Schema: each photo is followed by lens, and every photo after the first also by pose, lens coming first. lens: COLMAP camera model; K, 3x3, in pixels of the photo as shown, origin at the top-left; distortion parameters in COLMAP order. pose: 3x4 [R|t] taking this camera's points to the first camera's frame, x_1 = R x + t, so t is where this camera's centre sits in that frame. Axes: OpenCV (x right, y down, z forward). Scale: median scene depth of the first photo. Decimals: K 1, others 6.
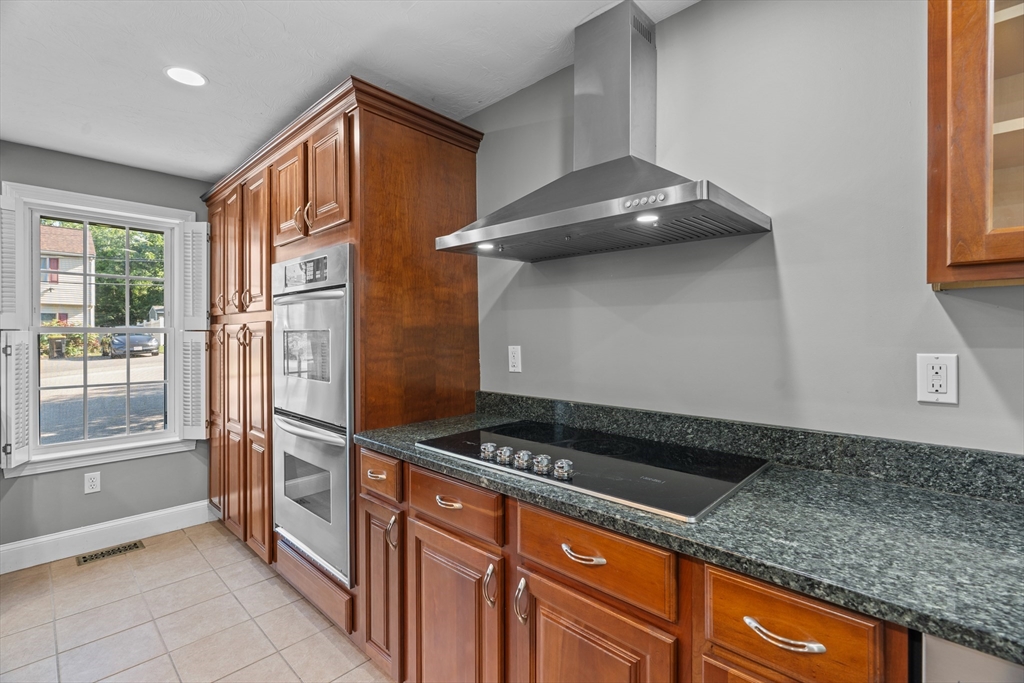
lens RADIAL K [[460.1, 0, 504.7], [0, 460.1, 338.4], [0, 0, 1]] dist [-0.003091, 0.001551]
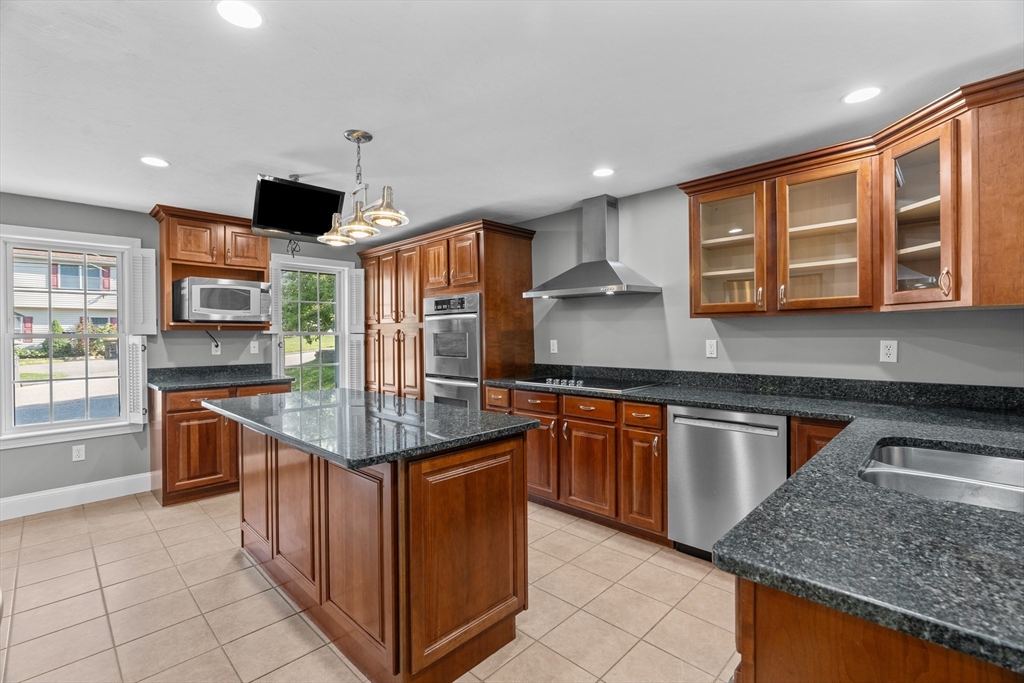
lens RADIAL K [[460.1, 0, 510.3], [0, 460.1, 338.6], [0, 0, 1]] dist [-0.003091, 0.001551]
pose [[0.999964, -0.007838, -0.003253, -0.169271], [0.007846, 0.999966, 0.002346, 0.003798], [0.003234, -0.002371, 0.999992, -1.058437]]
